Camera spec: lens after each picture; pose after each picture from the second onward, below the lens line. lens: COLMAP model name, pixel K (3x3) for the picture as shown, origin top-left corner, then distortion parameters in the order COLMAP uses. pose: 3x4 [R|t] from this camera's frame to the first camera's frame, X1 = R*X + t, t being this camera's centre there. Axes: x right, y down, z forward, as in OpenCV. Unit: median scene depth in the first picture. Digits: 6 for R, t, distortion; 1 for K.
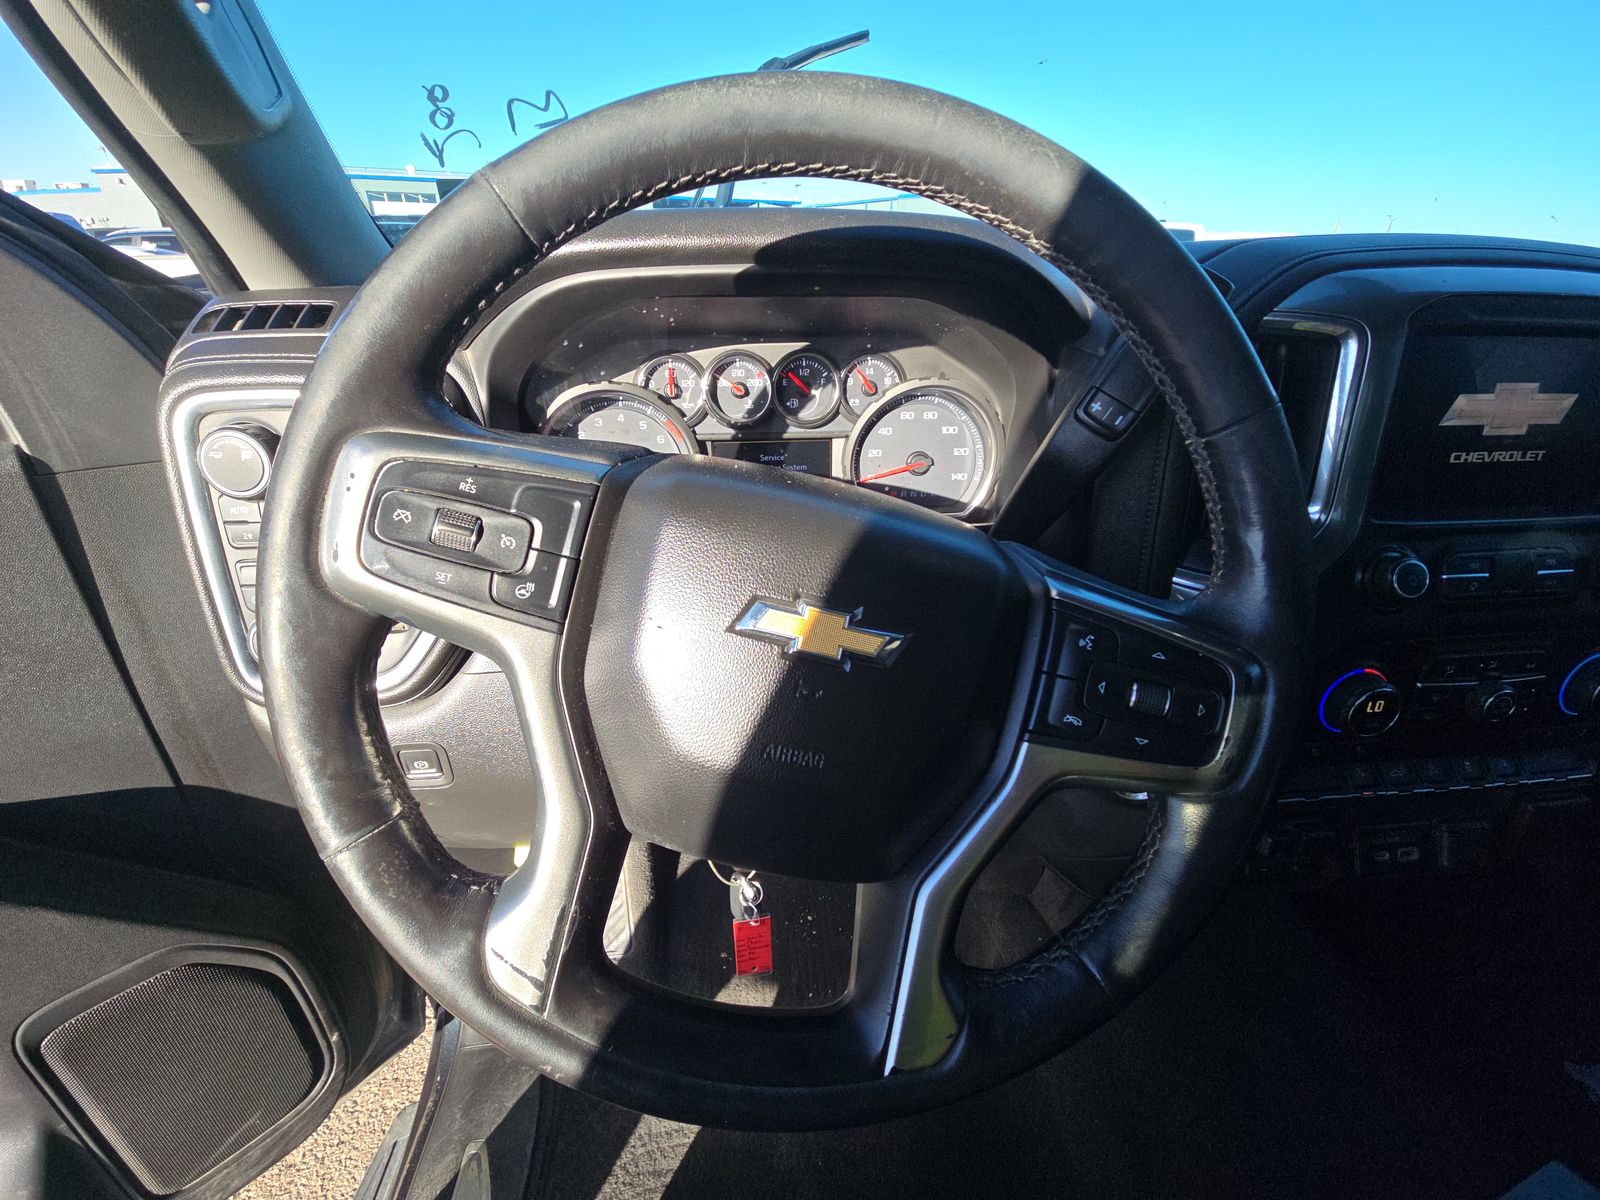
lens RADIAL K [[649.7, 0, 793.8], [0, 649.7, 602.7], [0, 0, 1]] dist [0.007400, -0.007094]
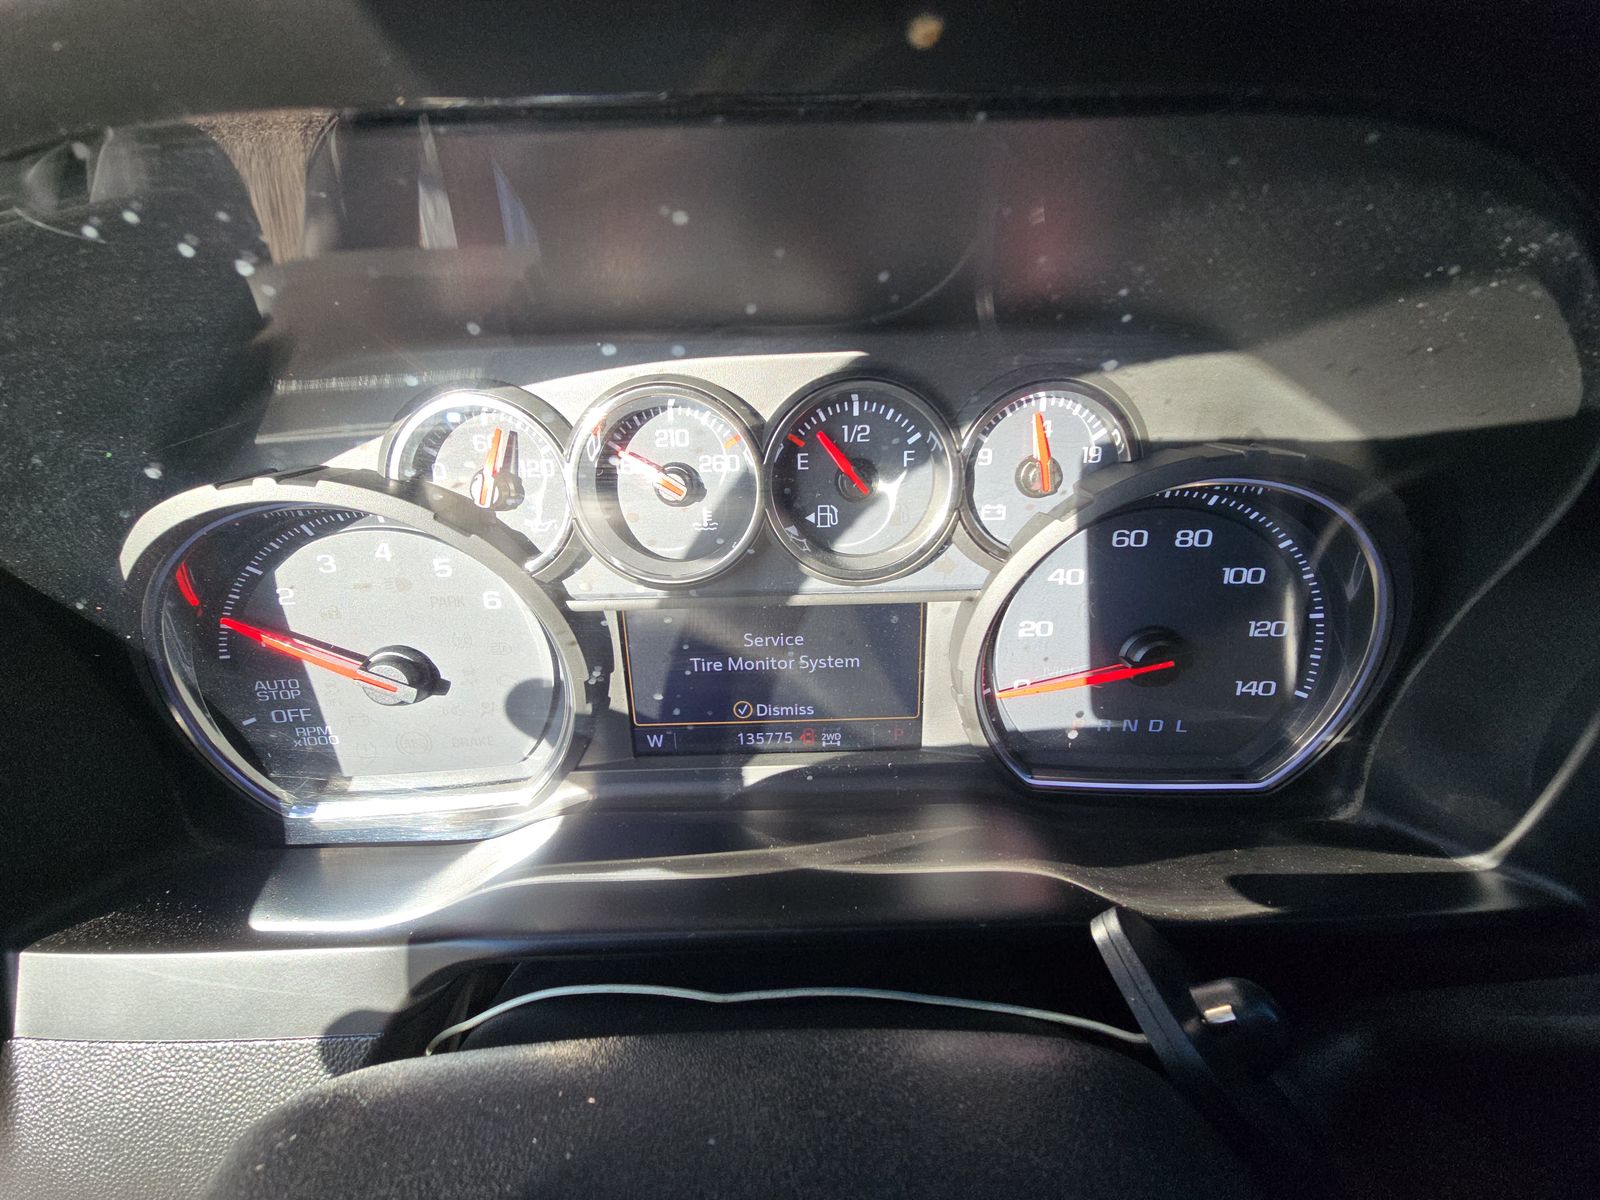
lens RADIAL K [[649.7, 0, 793.8], [0, 649.7, 602.7], [0, 0, 1]] dist [0.007400, -0.007094]
pose [[0.996598, 0.012112, -0.081519, 0.012752], [-0.013340, 0.999805, -0.014528, -0.262282], [0.081327, 0.015566, 0.996566, 0.657977]]
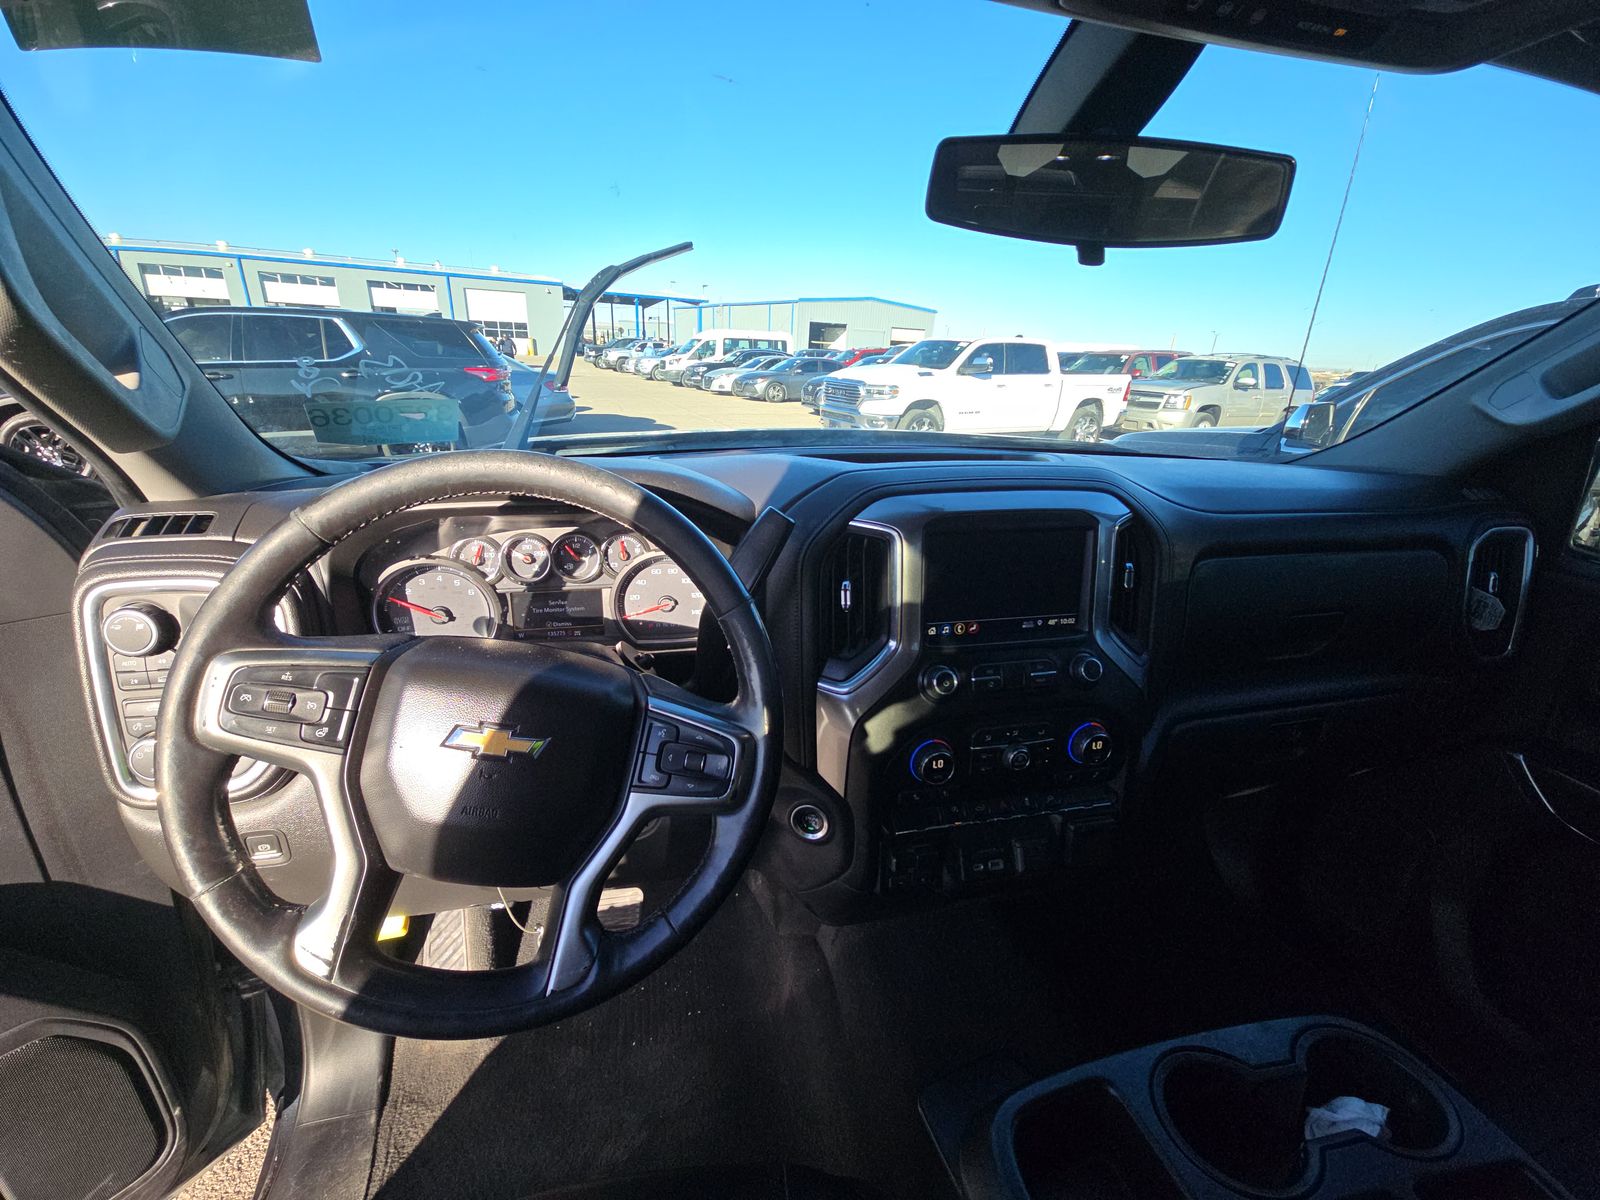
lens RADIAL K [[646.6, 0, 800.0], [0, 646.6, 600.0], [0, 0, 1]] dist [0.000328, -0.006568]
pose [[0.990366, -0.018569, 0.137224, 0.313724], [0.033275, 0.993845, -0.105665, -0.071903], [-0.134417, 0.109213, 0.984888, -0.461879]]
